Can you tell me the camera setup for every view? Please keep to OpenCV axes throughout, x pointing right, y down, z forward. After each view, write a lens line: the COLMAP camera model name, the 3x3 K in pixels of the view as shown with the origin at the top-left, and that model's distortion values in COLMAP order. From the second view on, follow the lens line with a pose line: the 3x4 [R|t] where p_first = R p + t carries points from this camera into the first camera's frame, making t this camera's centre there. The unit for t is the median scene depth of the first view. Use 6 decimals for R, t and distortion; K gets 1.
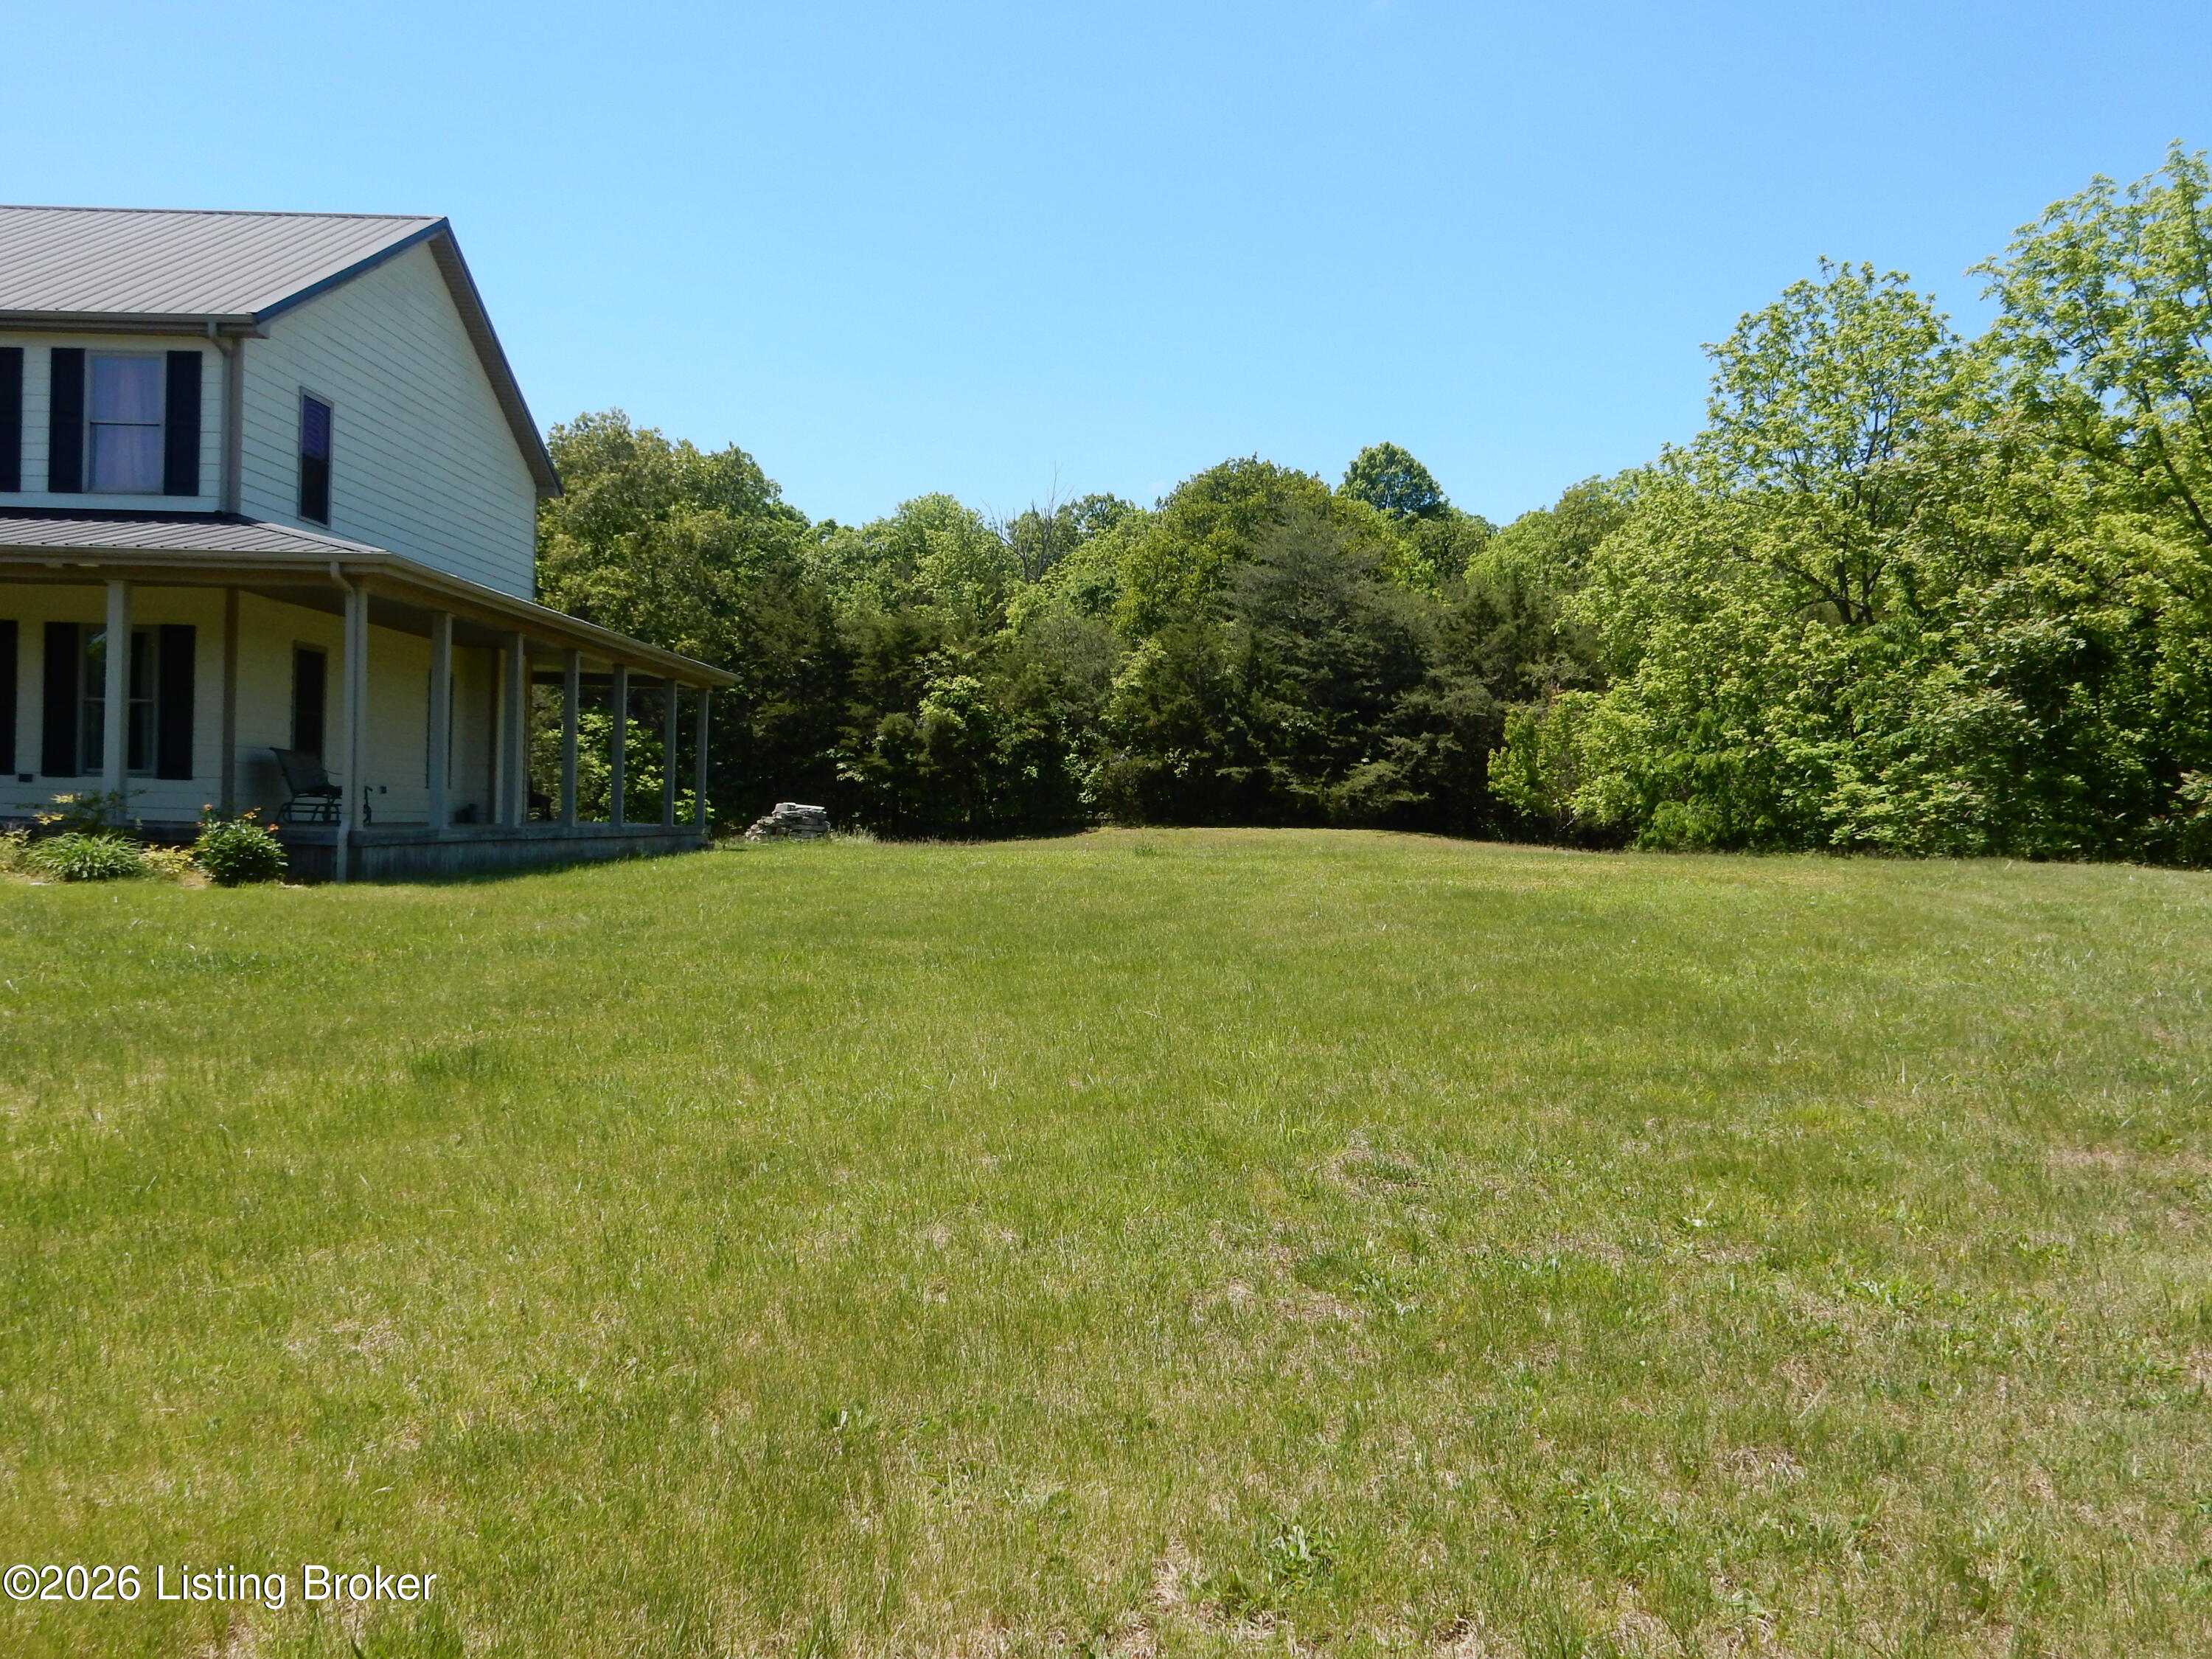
lens RADIAL K [[1926.8, 0, 1106.0], [0, 1926.8, 829.5], [0, 0, 1]] dist [-0.007970, -0.002676]
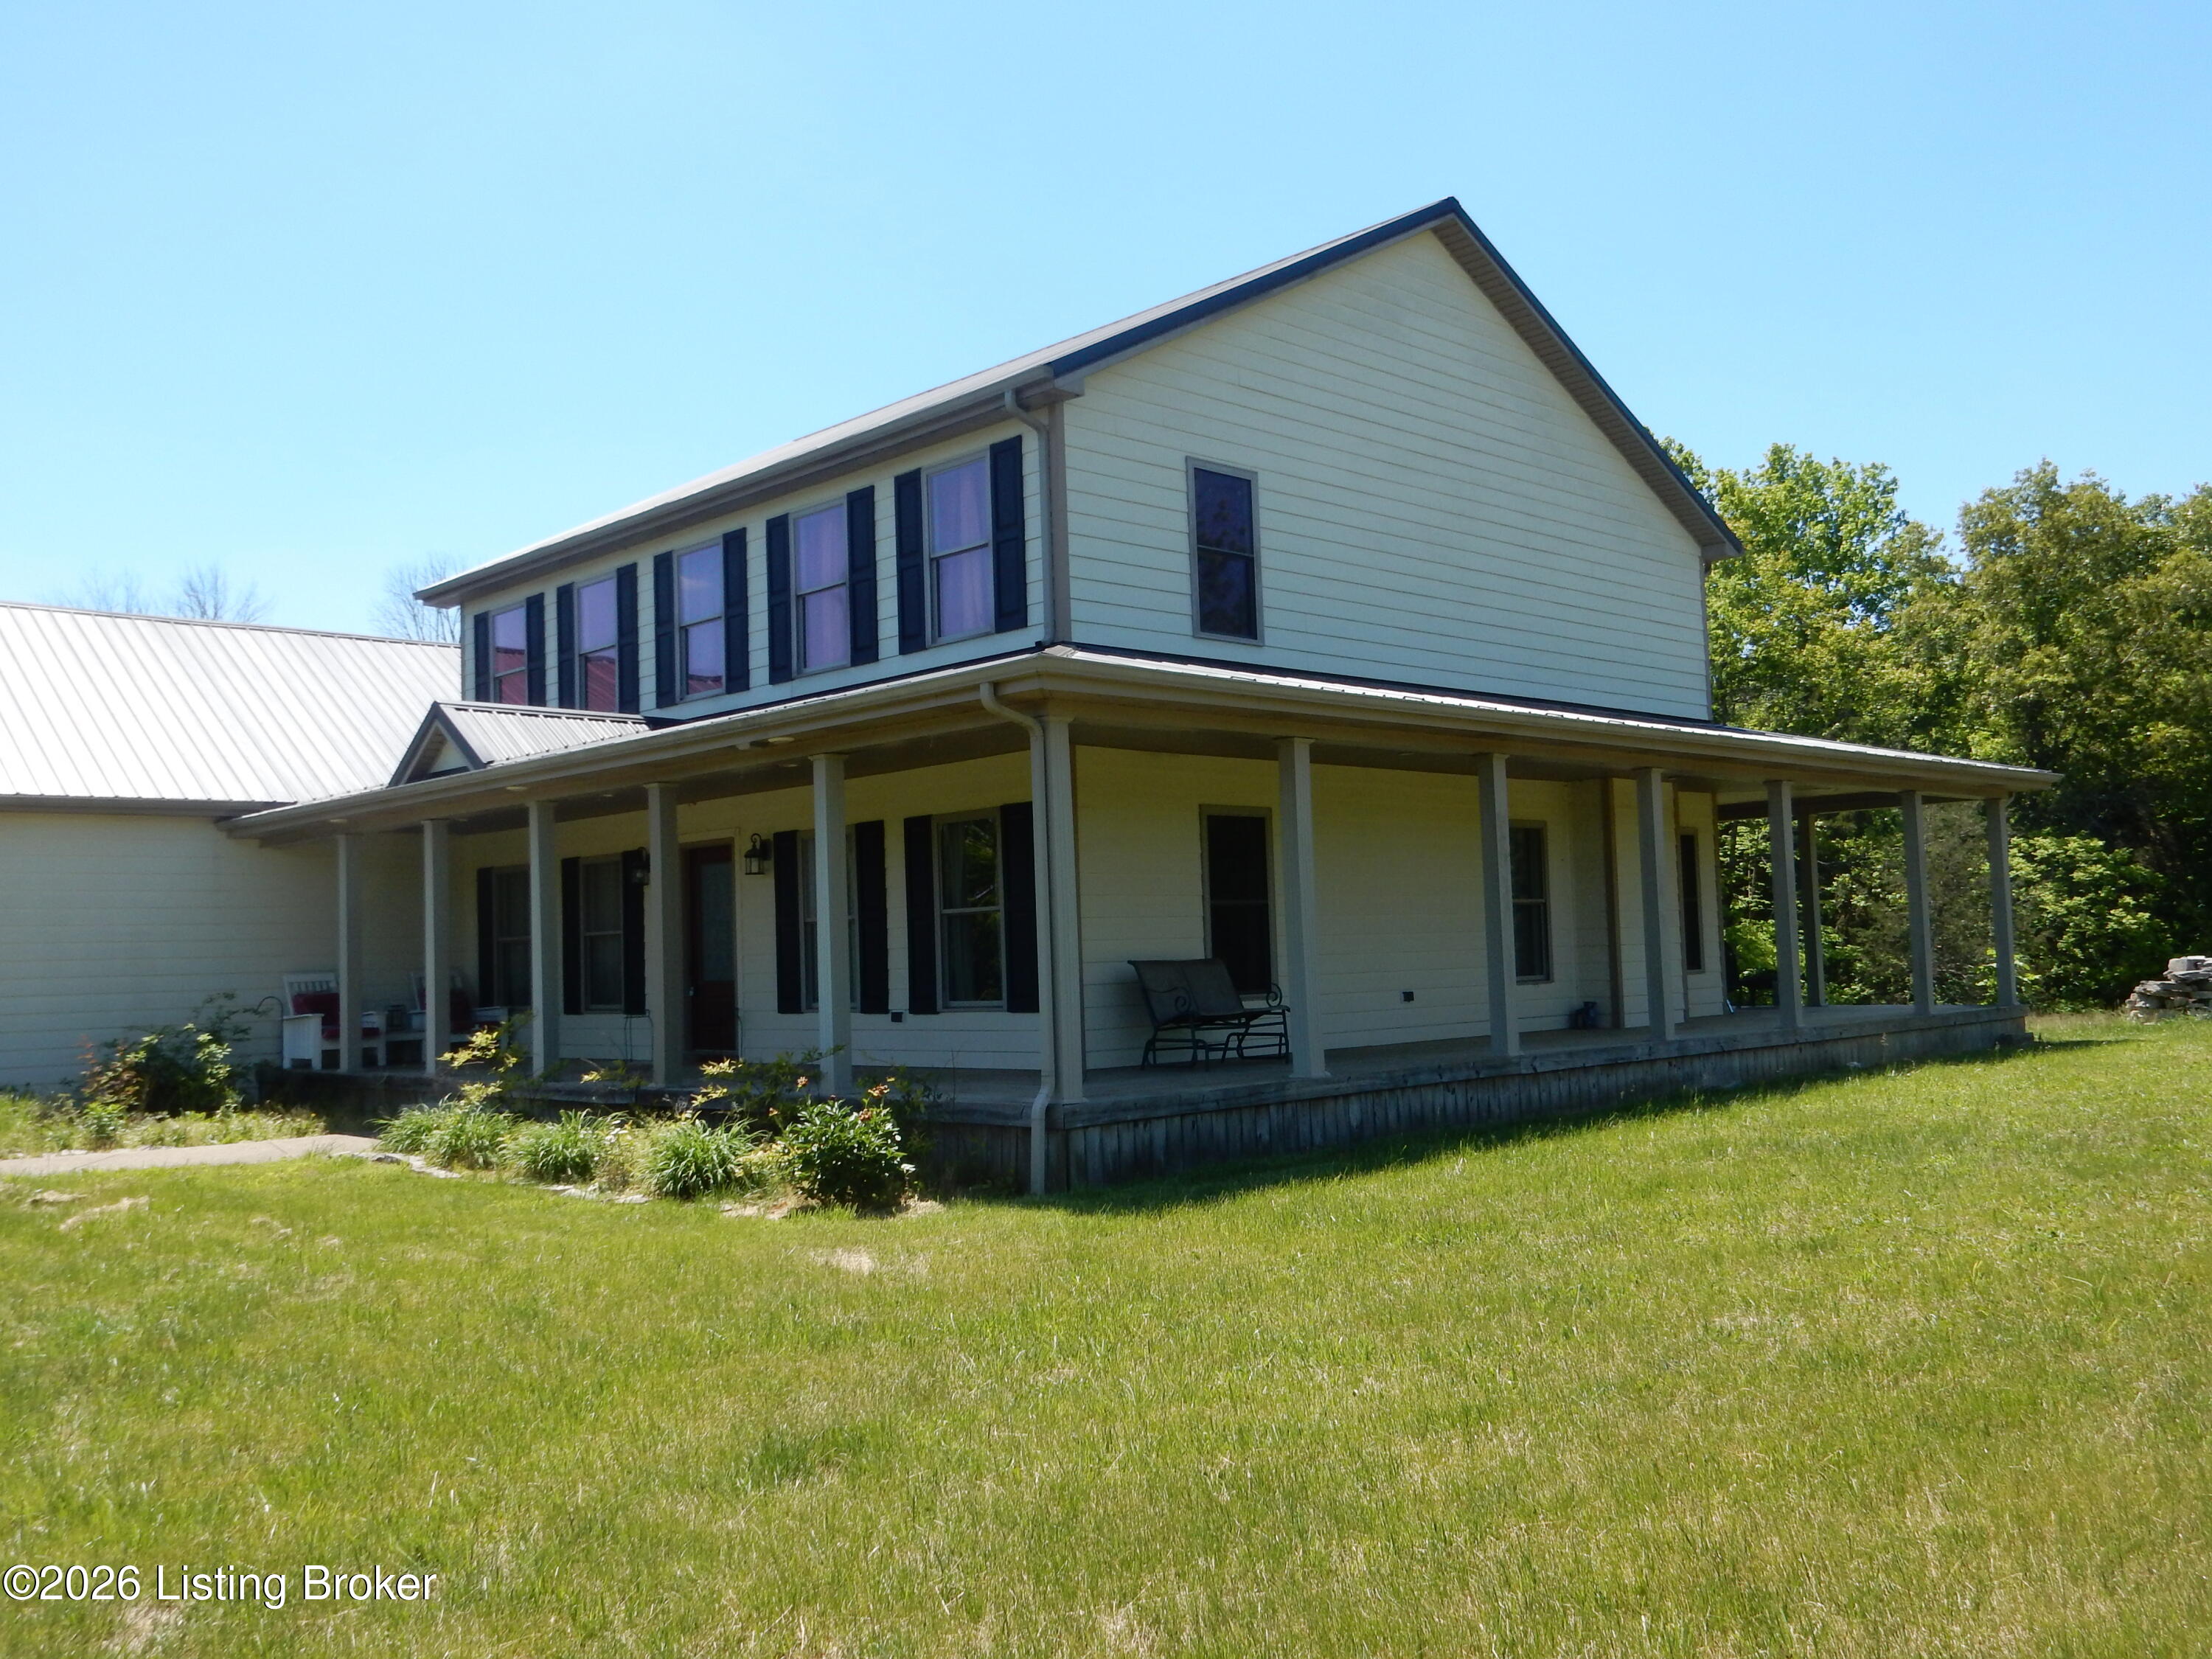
lens RADIAL K [[1926.8, 0, 1106.0], [0, 1926.8, 829.5], [0, 0, 1]] dist [-0.007970, -0.002676]
pose [[0.705392, -0.102629, -0.701348, 0.054288], [0.051077, 0.994250, -0.094118, -0.022238], [0.706974, 0.030568, 0.706578, 0.448428]]
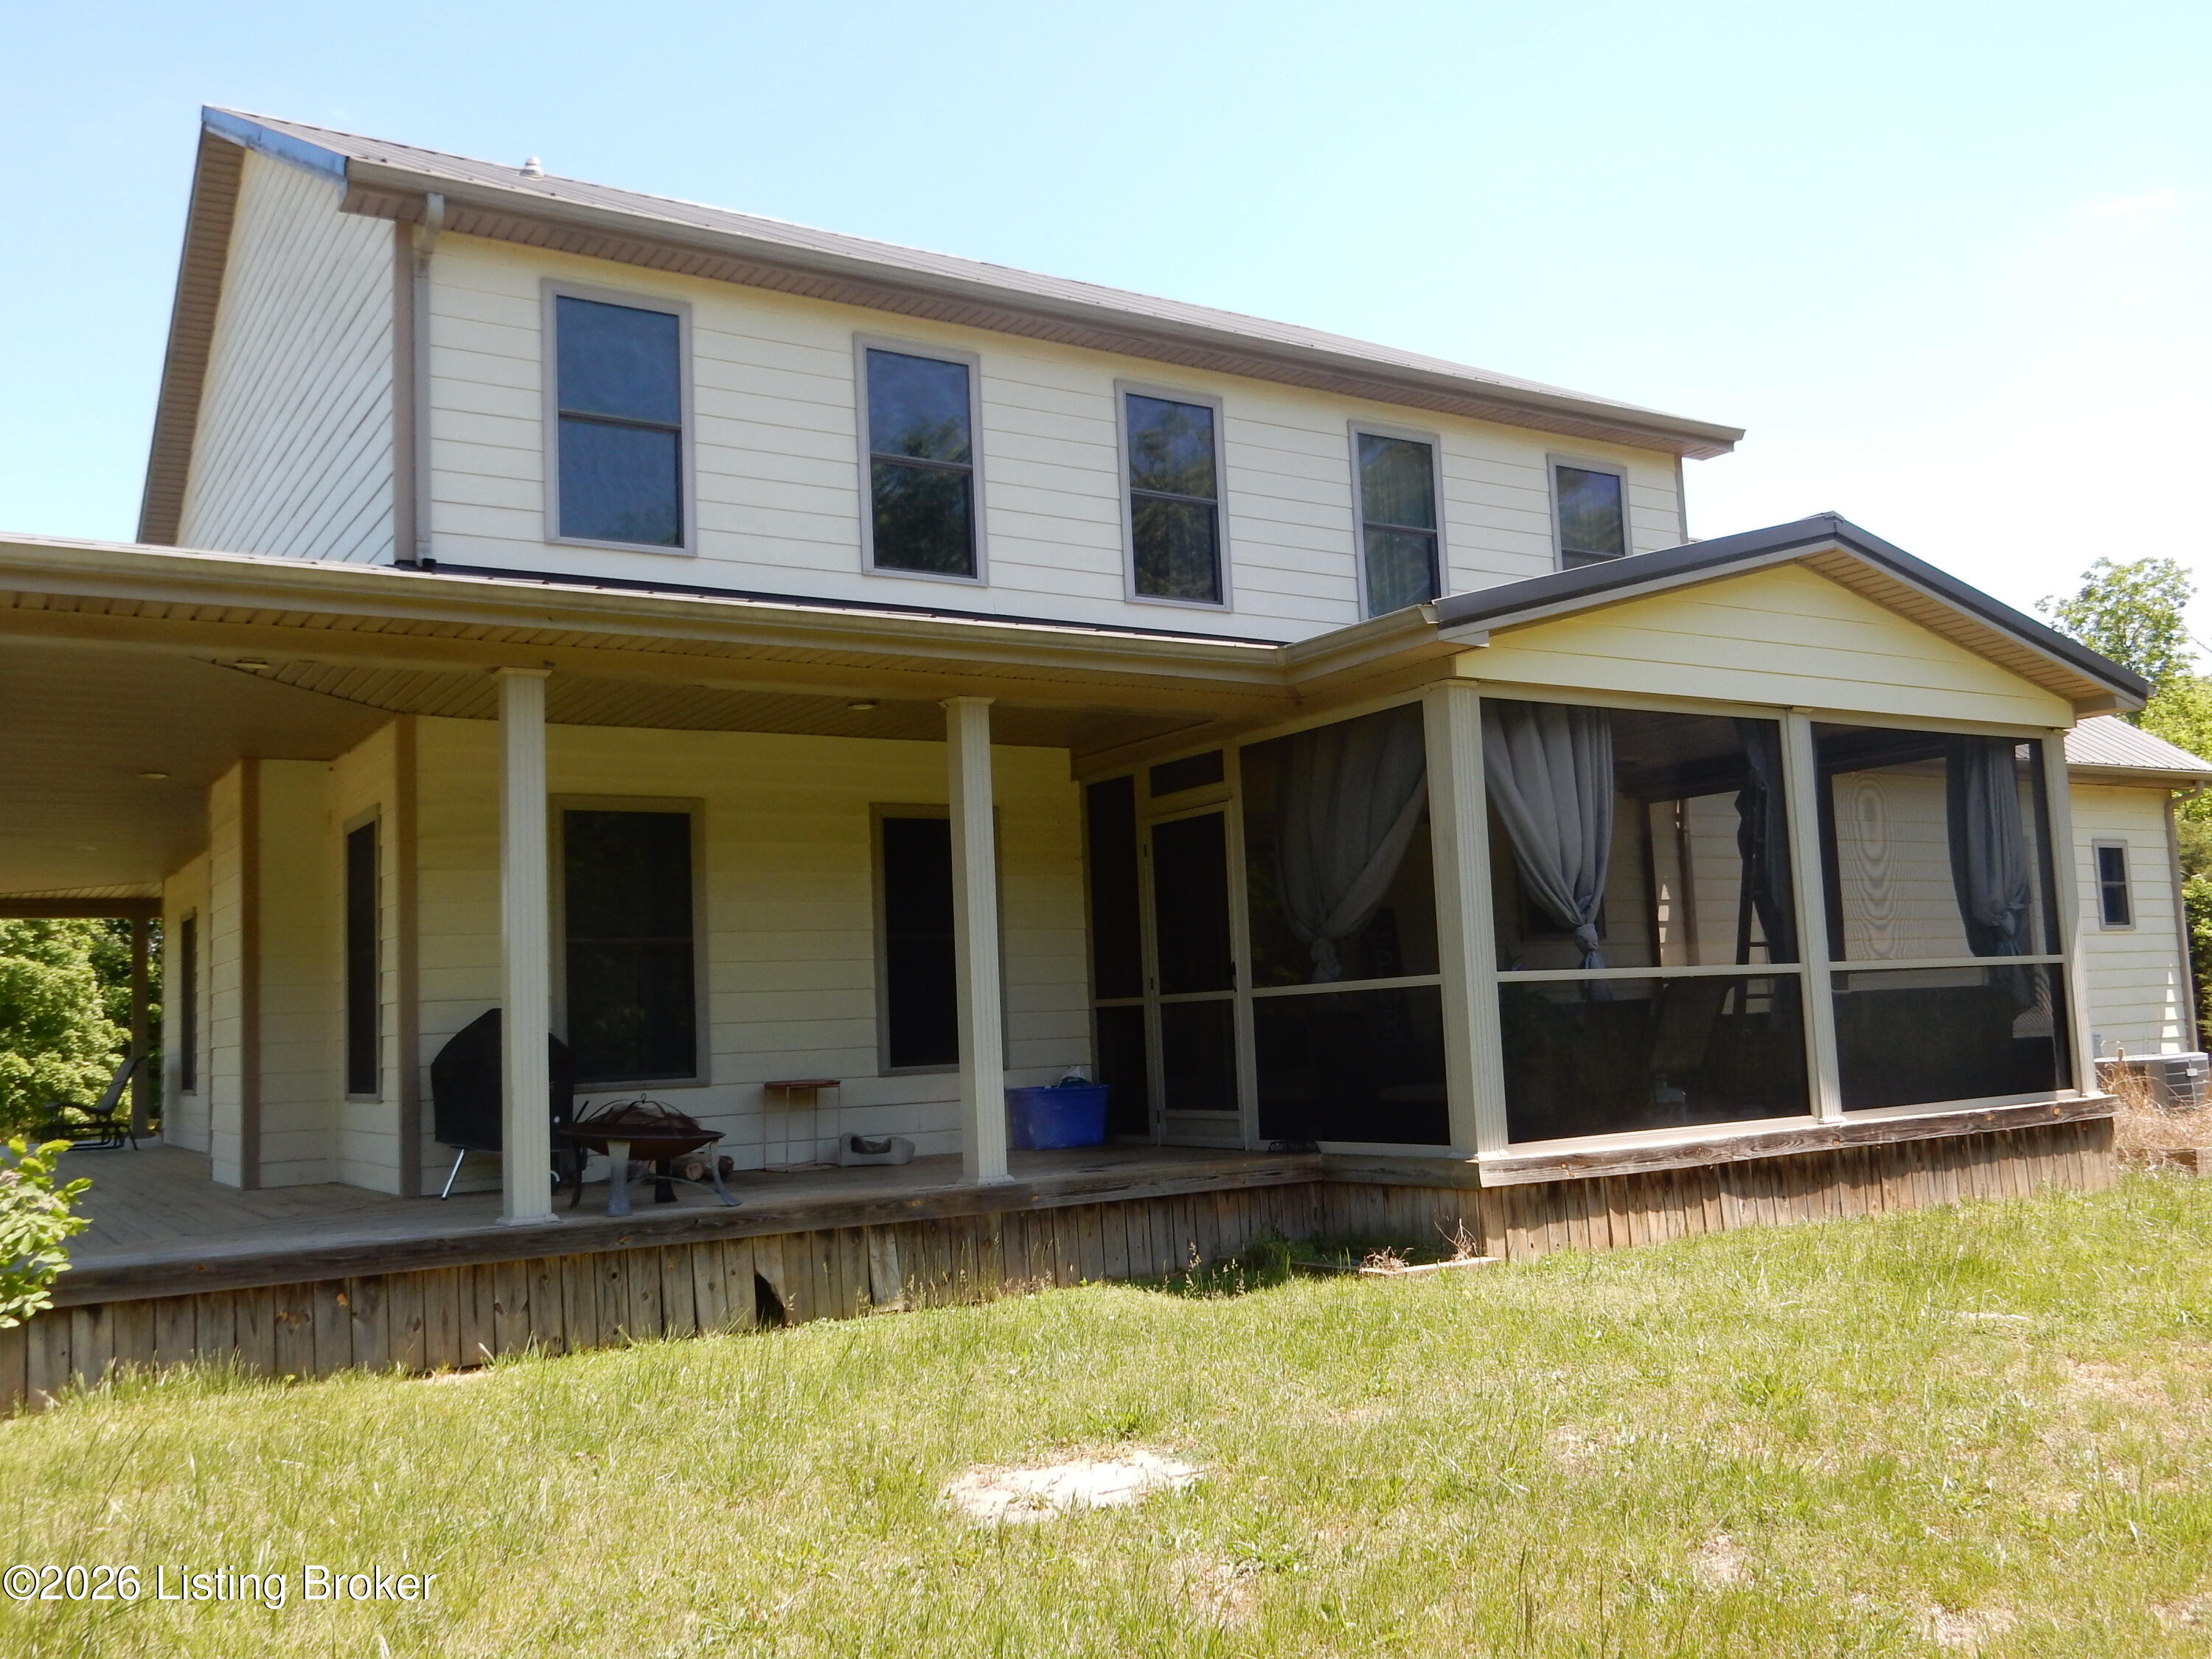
lens RADIAL K [[1926.8, 0, 1106.0], [0, 1926.8, 829.5], [0, 0, 1]] dist [-0.007970, -0.002676]
pose [[0.536917, -0.124395, -0.834413, 0.051069], [0.046909, 0.991941, -0.117695, -0.024859], [0.842330, 0.024051, 0.538426, 0.742134]]
